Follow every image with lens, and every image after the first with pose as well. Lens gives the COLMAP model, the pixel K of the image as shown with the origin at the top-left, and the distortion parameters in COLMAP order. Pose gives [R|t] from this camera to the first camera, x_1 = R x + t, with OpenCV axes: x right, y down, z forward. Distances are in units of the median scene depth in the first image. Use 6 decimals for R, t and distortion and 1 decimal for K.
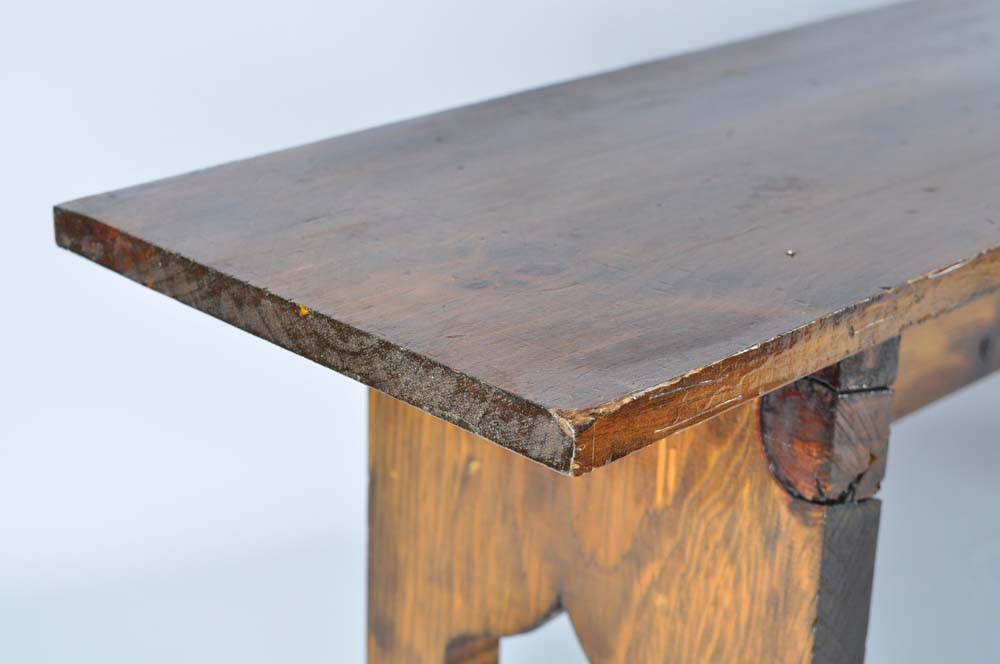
lens RADIAL K [[2015.0, 0, 500.0], [0, 2015.0, 332.0], [0, 0, 1]] dist [0.035506, 0.178812]
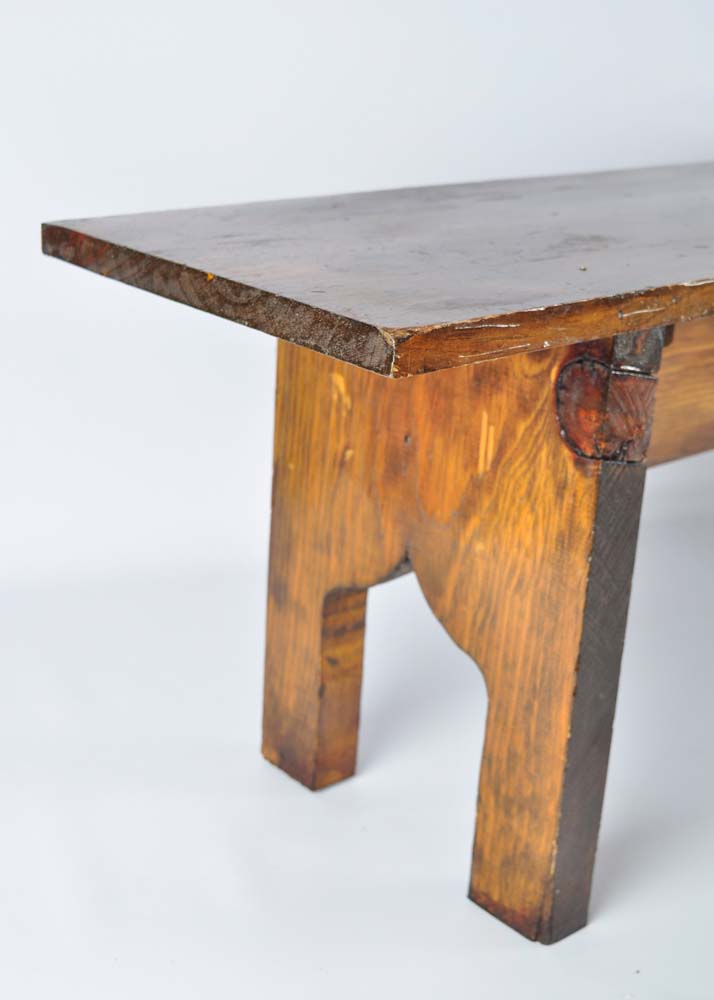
lens RADIAL K [[1576.8, 0, 357.0], [0, 1576.8, 500.0], [0, 0, 1]] dist [-0.026598, -0.037798]
pose [[0.996927, 0.050022, -0.060283, 0.064374], [-0.052552, 0.997770, -0.041142, 0.159114], [0.058090, 0.044183, 0.997333, -0.033875]]
